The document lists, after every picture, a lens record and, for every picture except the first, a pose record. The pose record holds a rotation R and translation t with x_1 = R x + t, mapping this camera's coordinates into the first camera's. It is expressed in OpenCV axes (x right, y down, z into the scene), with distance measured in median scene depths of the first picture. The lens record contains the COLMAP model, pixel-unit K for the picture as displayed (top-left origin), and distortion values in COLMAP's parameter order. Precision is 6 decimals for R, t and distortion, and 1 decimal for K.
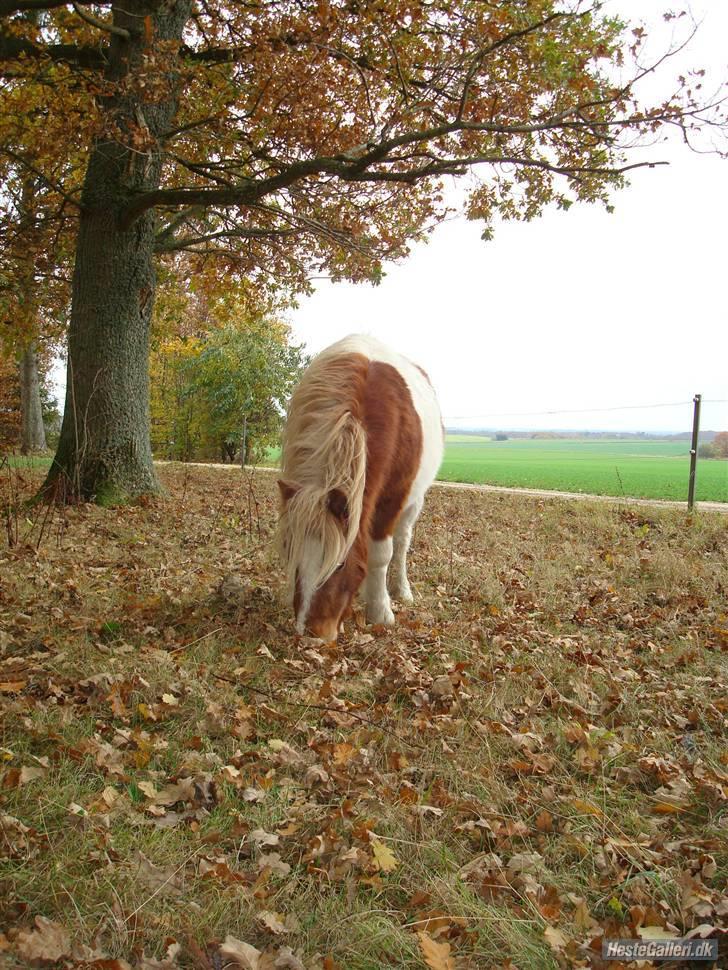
lens RADIAL K [[1003.8, 0, 356.9], [0, 1003.8, 481.4], [0, 0, 1]] dist [-0.122375, 0.000000]
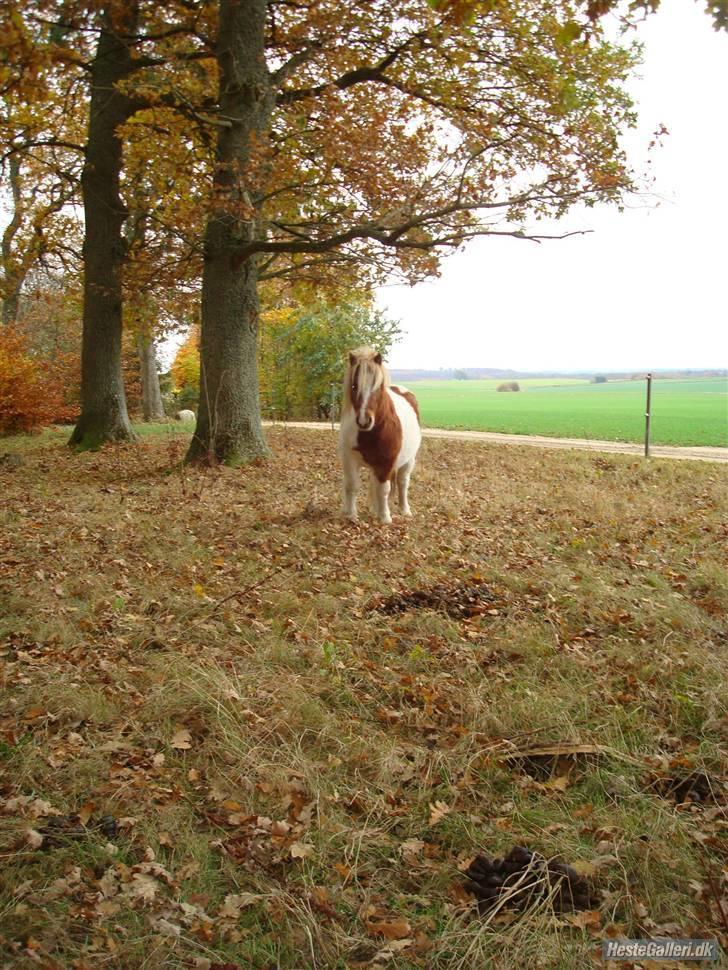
lens RADIAL K [[1003.8, 0, 367.1], [0, 1003.8, 483.9], [0, 0, 1]] dist [-0.122375, 0.000000]
pose [[0.995555, -0.028980, -0.089610, 0.106579], [0.033736, 0.998076, 0.052020, -0.028934], [0.087930, -0.054812, 0.994617, -0.642007]]
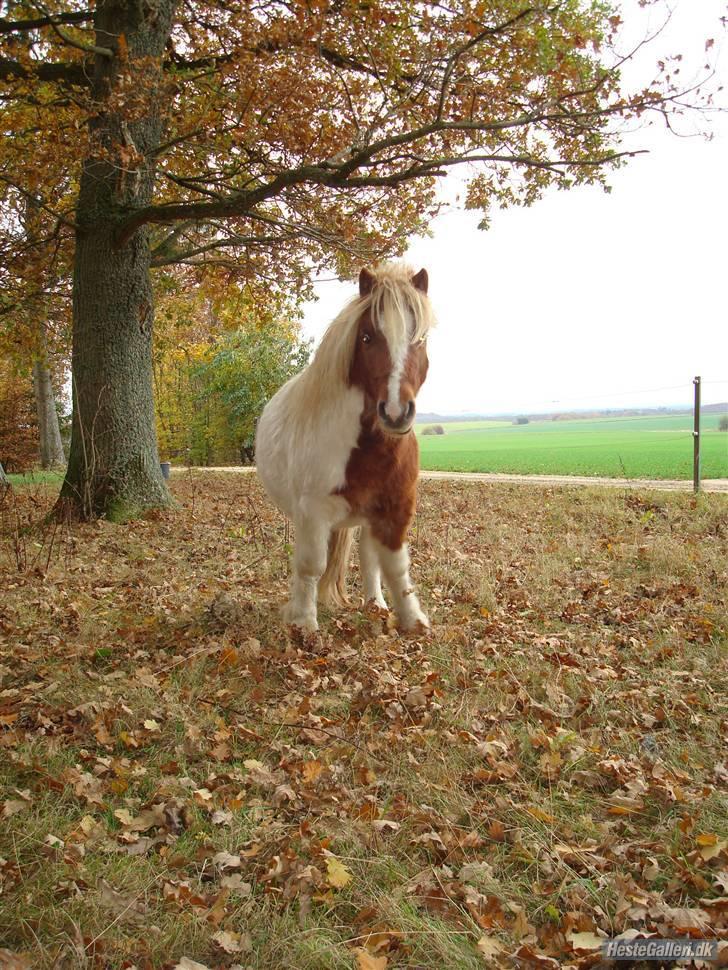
lens RADIAL K [[1003.8, 0, 363.4], [0, 1003.8, 484.1], [0, 0, 1]] dist [-0.122375, 0.000000]
pose [[0.998112, -0.058750, -0.017906, 0.027671], [0.058926, 0.998217, 0.009504, -0.012419], [0.017316, -0.010541, 0.999794, -0.014034]]
